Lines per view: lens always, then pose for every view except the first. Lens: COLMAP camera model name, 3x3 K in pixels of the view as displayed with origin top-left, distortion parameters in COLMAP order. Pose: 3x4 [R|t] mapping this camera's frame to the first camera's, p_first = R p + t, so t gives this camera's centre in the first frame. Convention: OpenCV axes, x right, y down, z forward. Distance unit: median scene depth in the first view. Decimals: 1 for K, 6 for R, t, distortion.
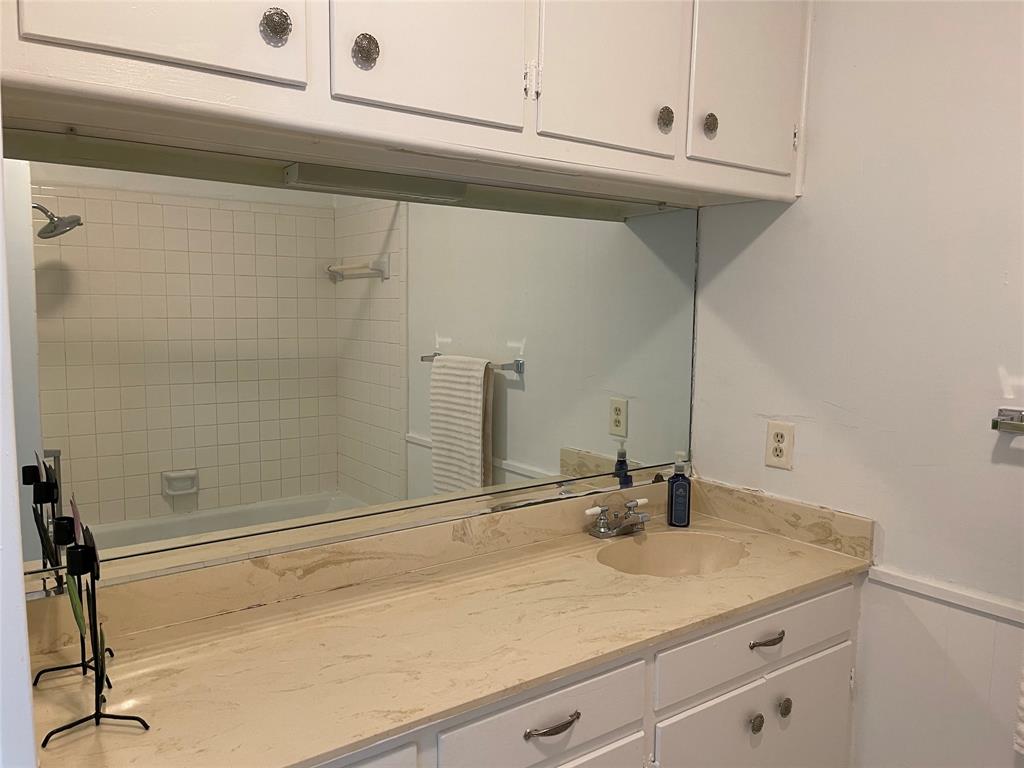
lens RADIAL K [[769.7, 0, 510.6], [0, 769.7, 382.9], [0, 0, 1]] dist [0.053871, -0.066556]
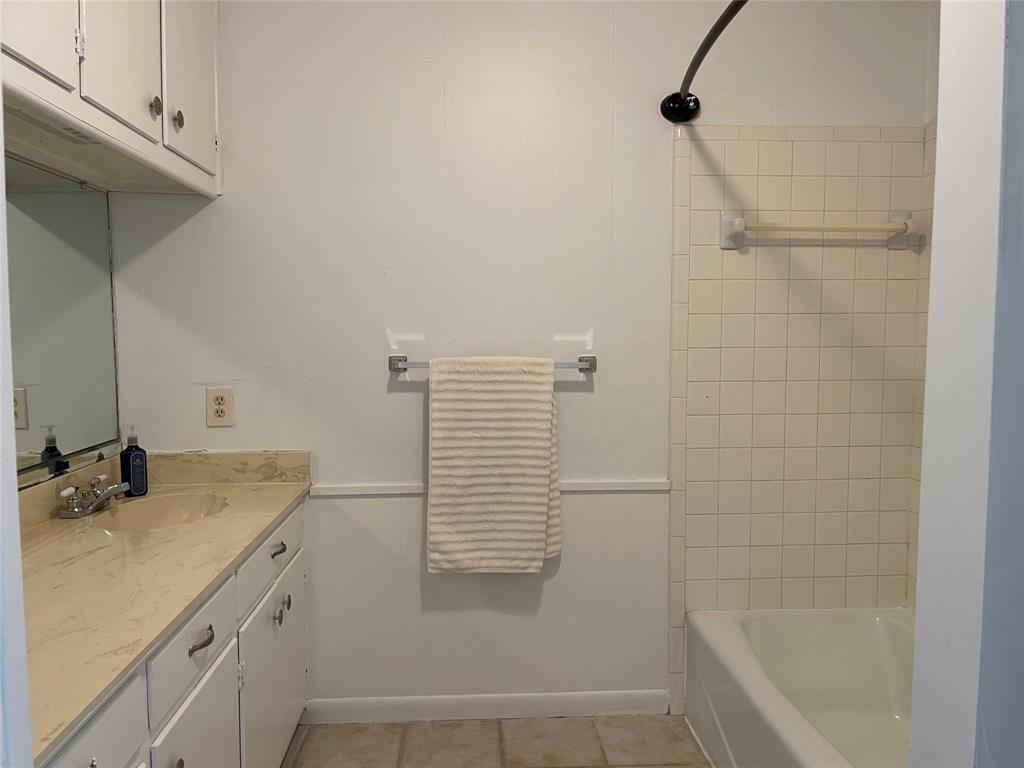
lens RADIAL K [[769.7, 0, 517.6], [0, 769.7, 386.8], [0, 0, 1]] dist [0.053871, -0.066556]
pose [[0.534715, -0.073718, 0.841811, -0.393831], [0.088354, 0.995605, 0.031064, 0.053755], [-0.840400, 0.057767, 0.538879, -0.004895]]
